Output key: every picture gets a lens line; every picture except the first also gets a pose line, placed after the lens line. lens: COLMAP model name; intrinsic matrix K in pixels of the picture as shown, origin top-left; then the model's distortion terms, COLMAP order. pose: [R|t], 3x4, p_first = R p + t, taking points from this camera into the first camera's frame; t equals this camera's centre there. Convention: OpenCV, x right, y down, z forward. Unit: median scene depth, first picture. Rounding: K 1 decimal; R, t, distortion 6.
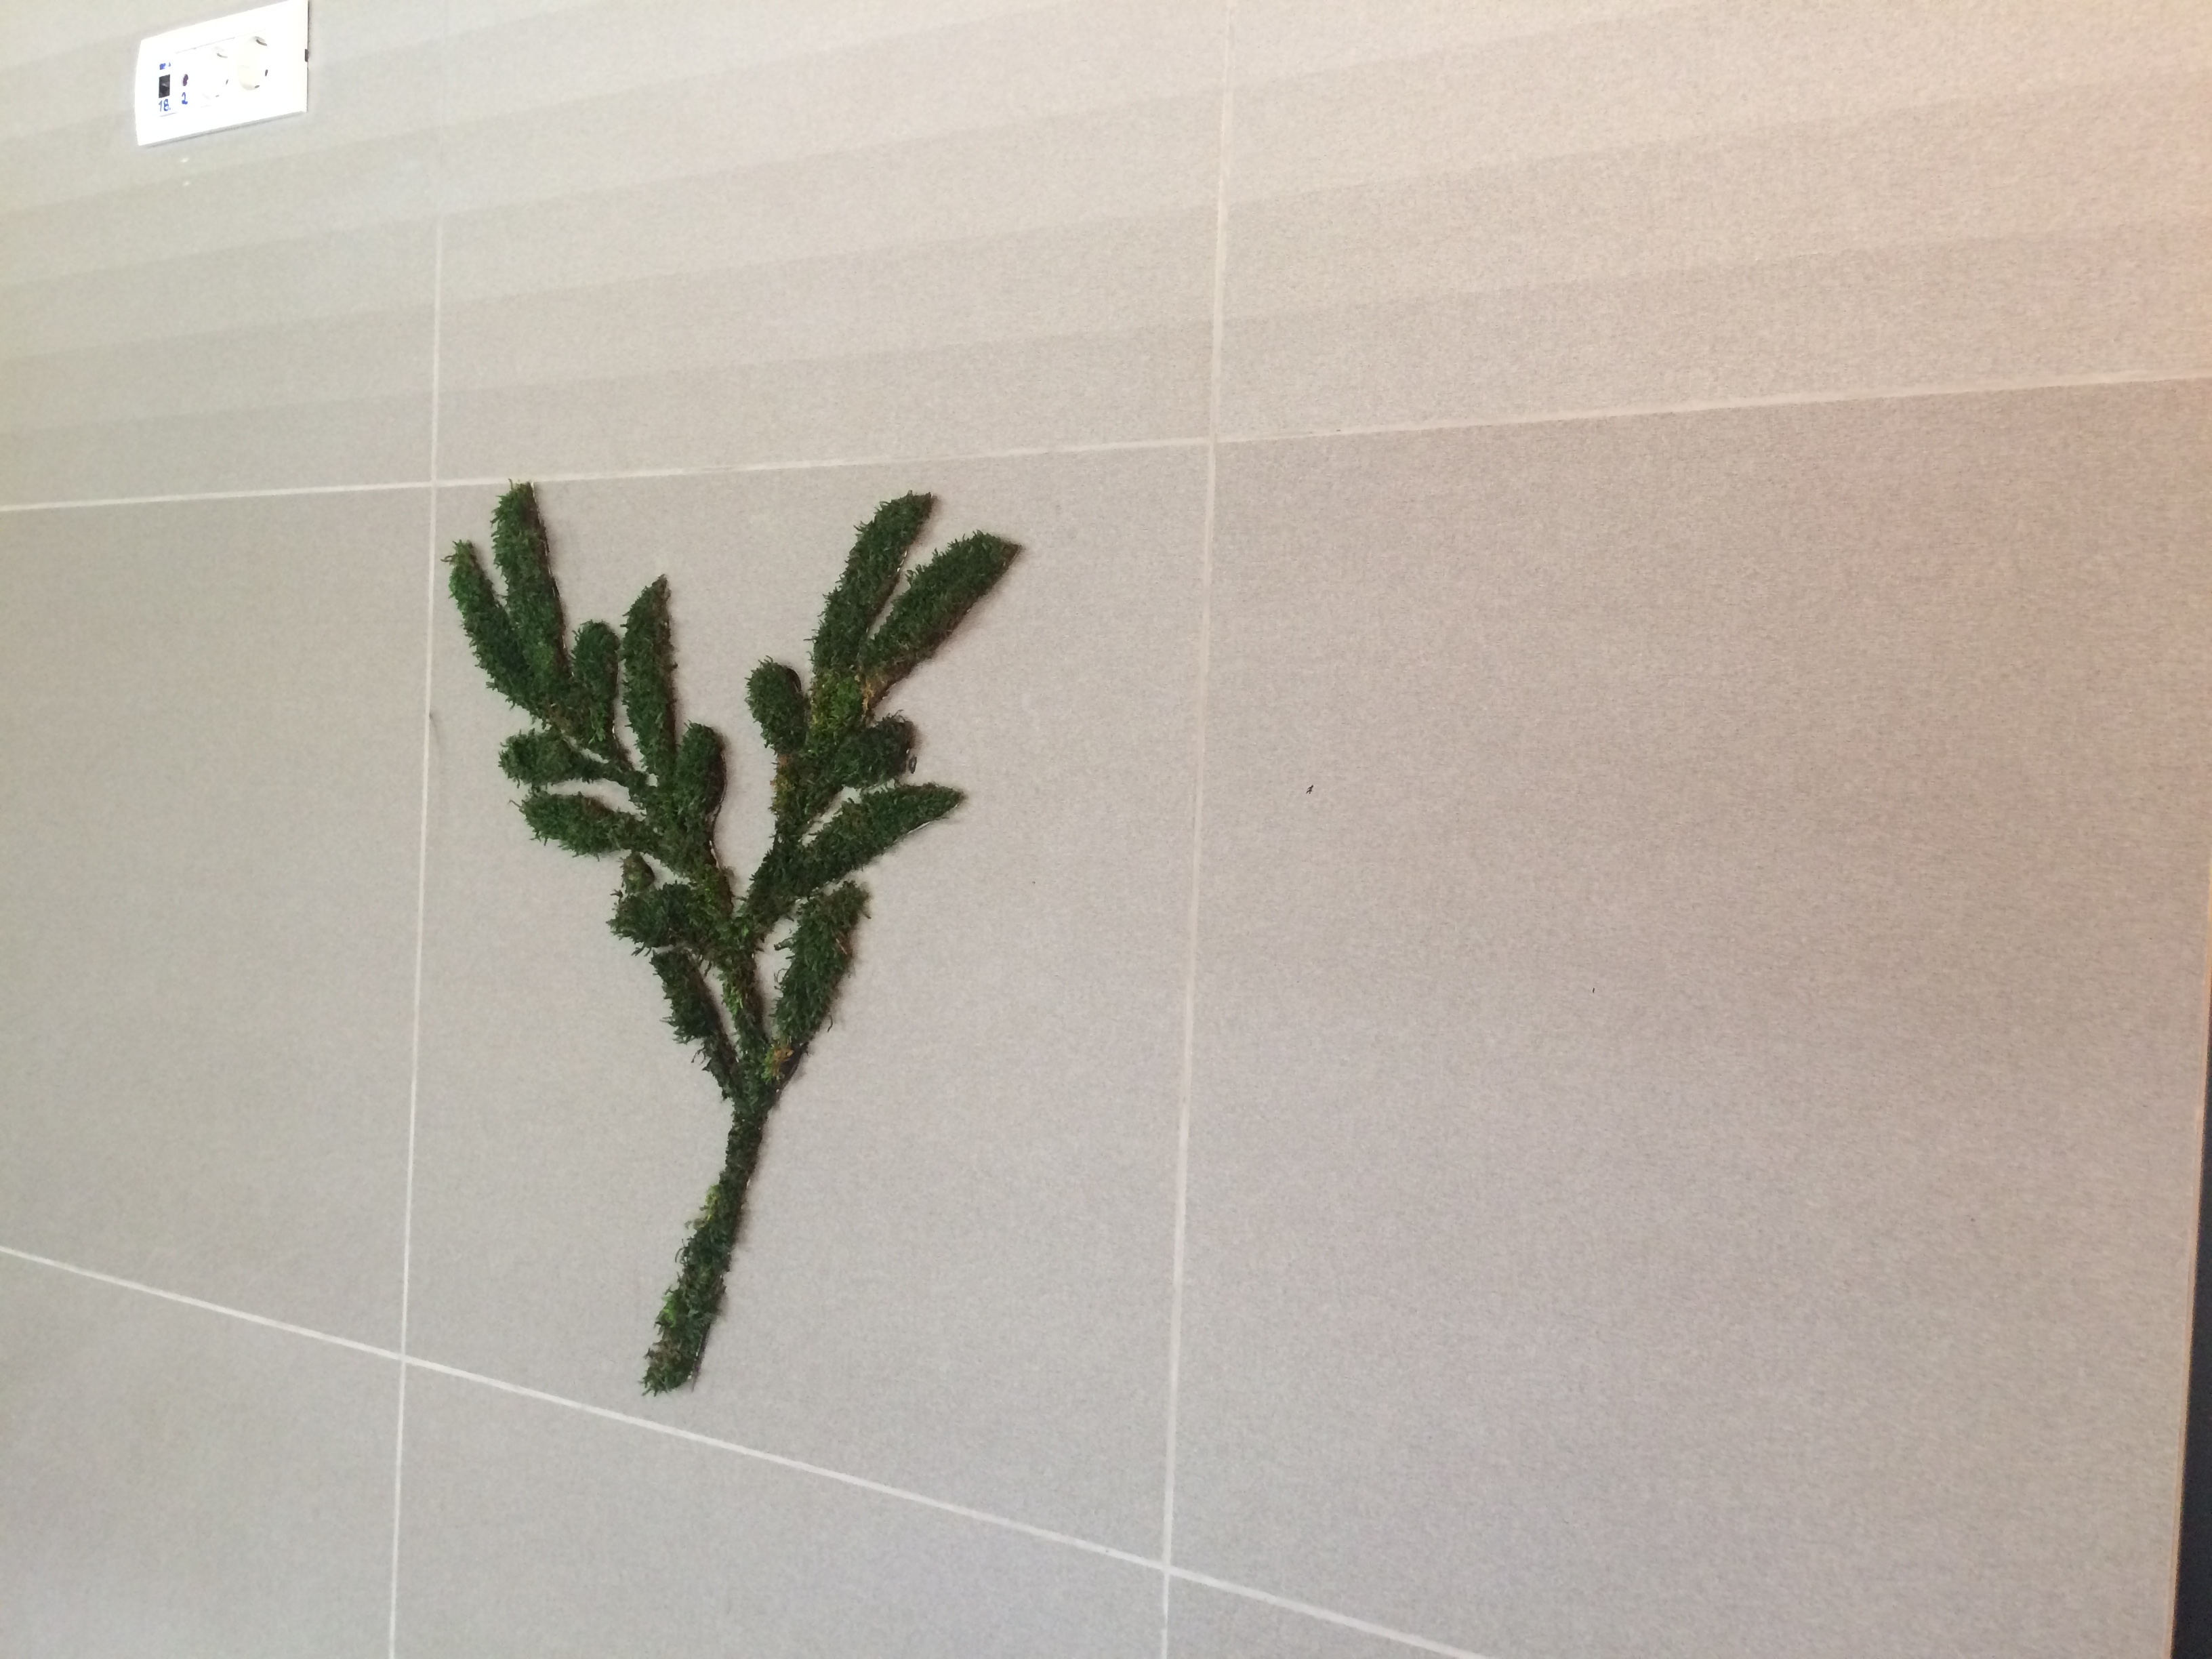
lens RADIAL K [[1877.0, 0, 1102.1], [0, 1877.0, 816.5], [0, 0, 1]] dist [0.128404, -0.195842]
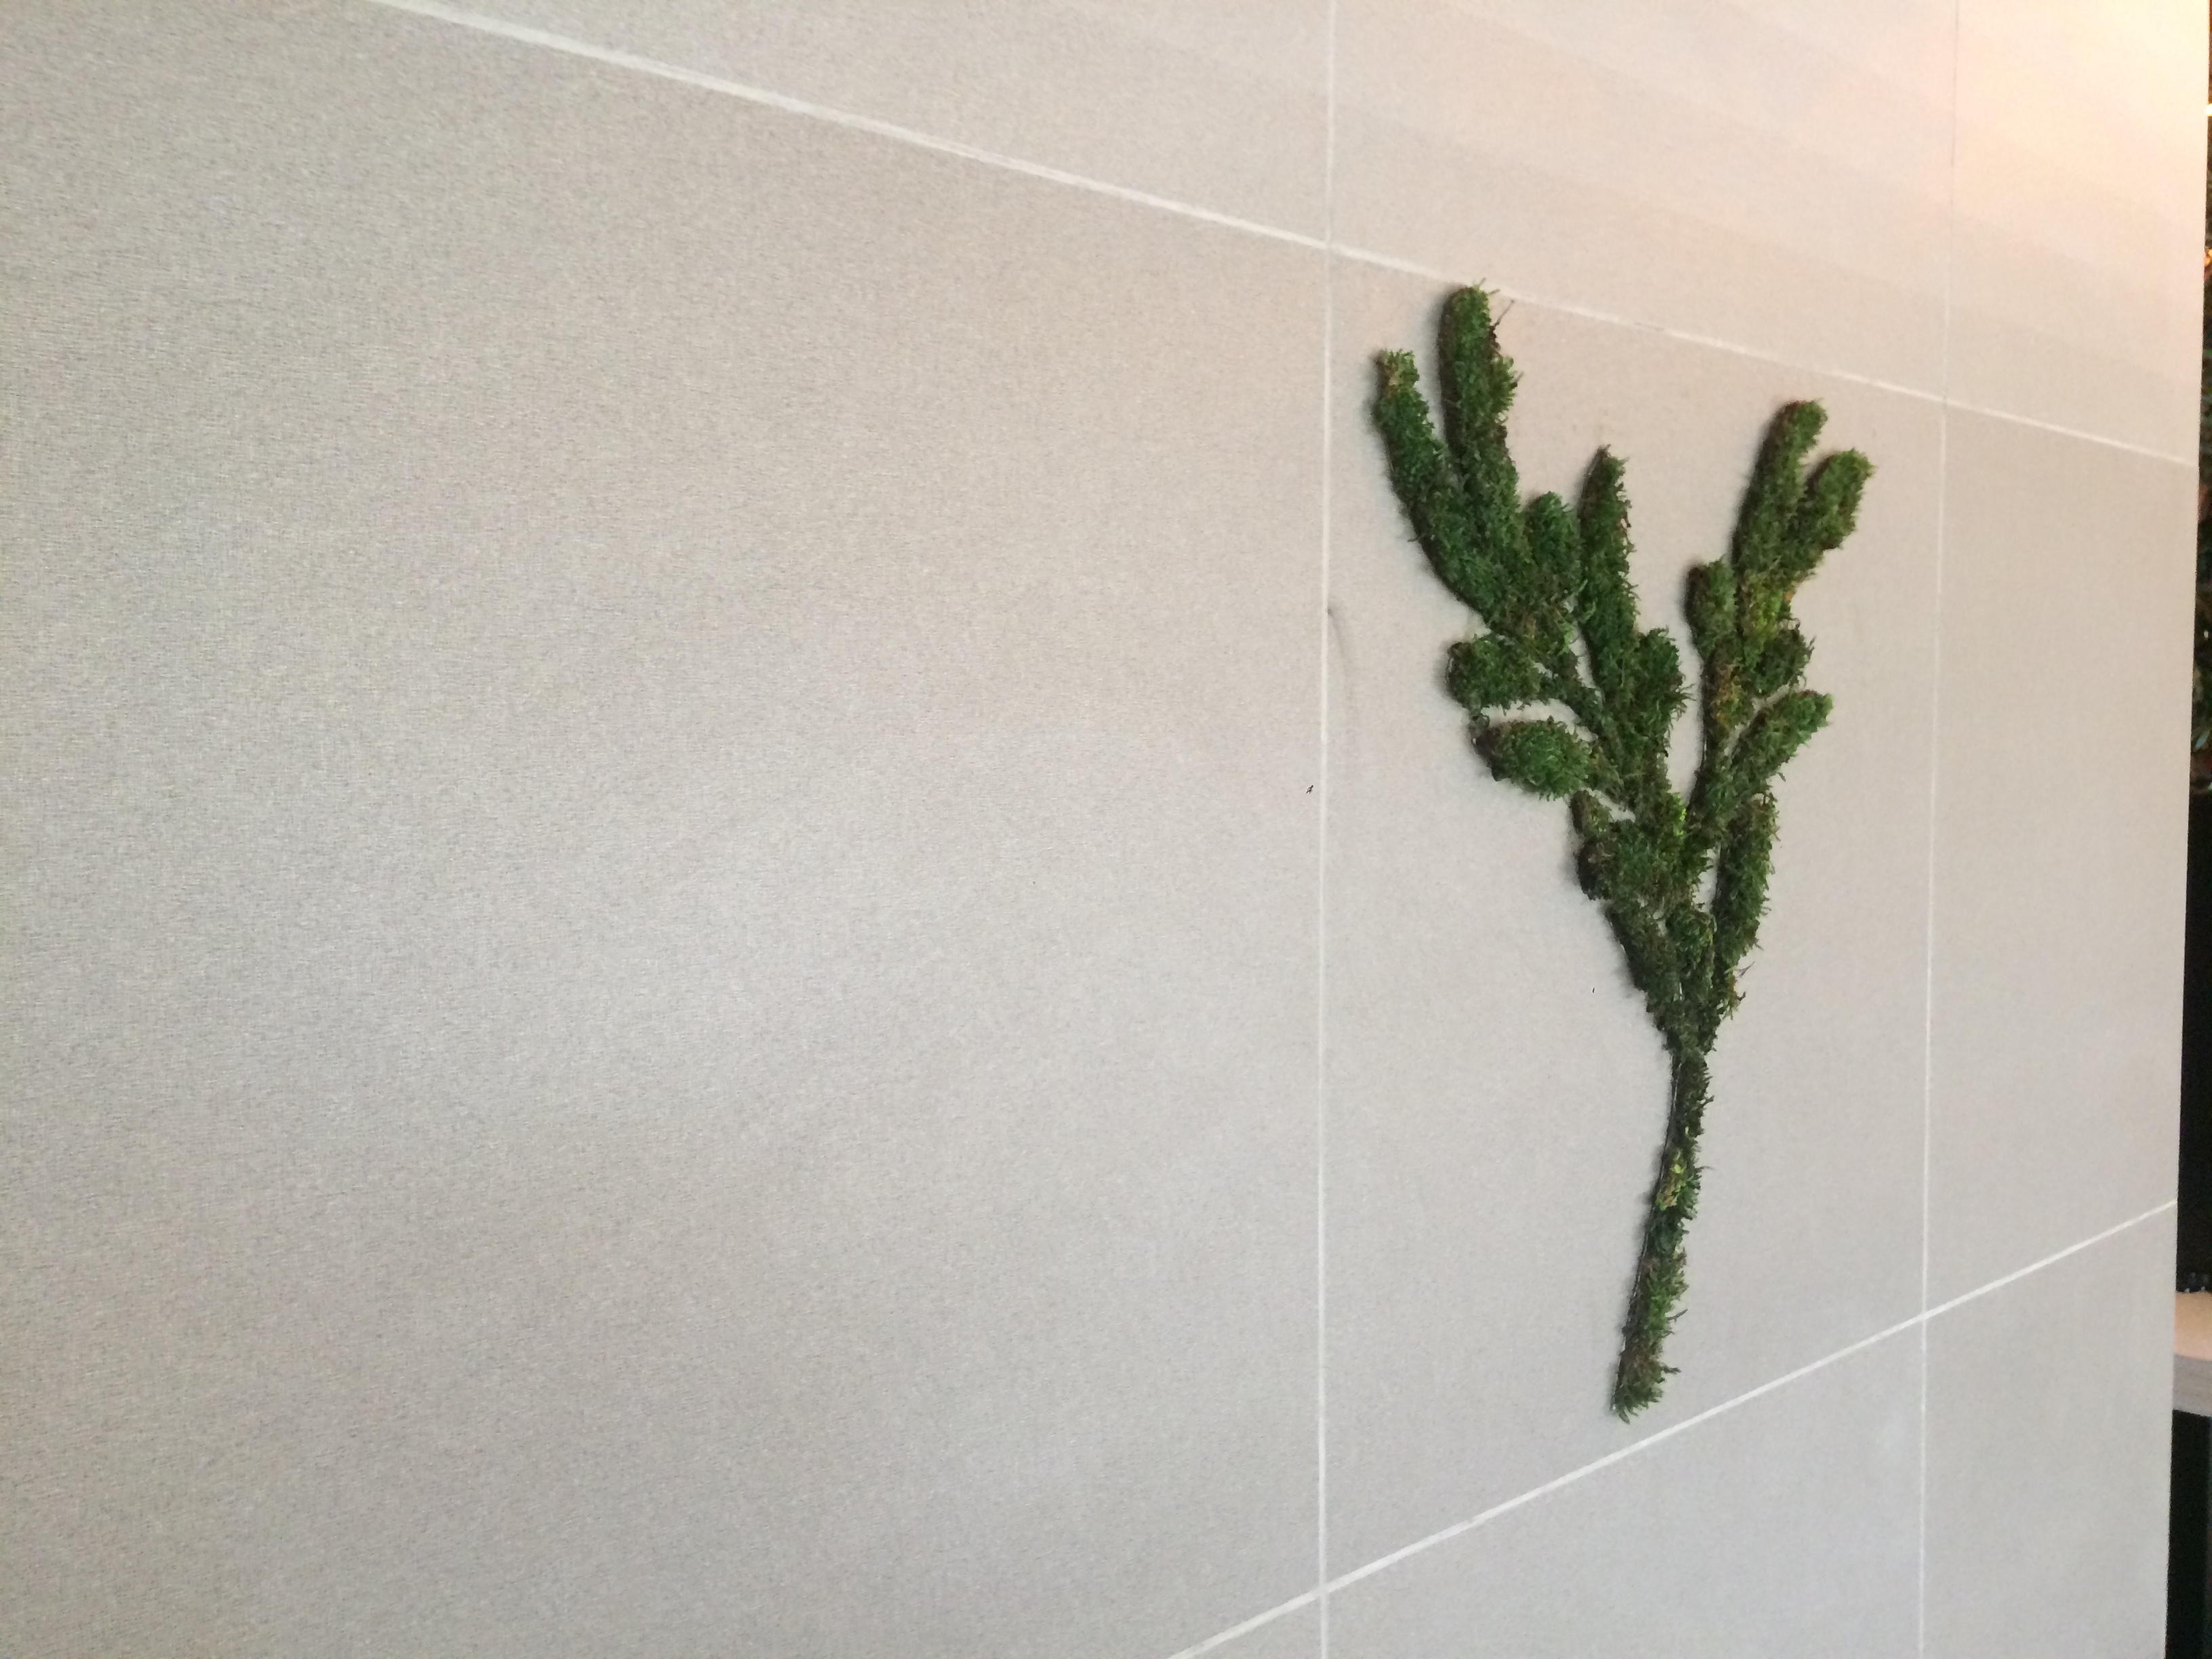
lens RADIAL K [[1877.0, 0, 1102.1], [0, 1877.0, 816.5], [0, 0, 1]] dist [0.128404, -0.195842]
pose [[0.296852, -0.085802, 0.951061, -1.045561], [0.032857, 0.996283, 0.079626, -0.038687], [-0.954358, 0.007612, 0.298567, 0.926589]]
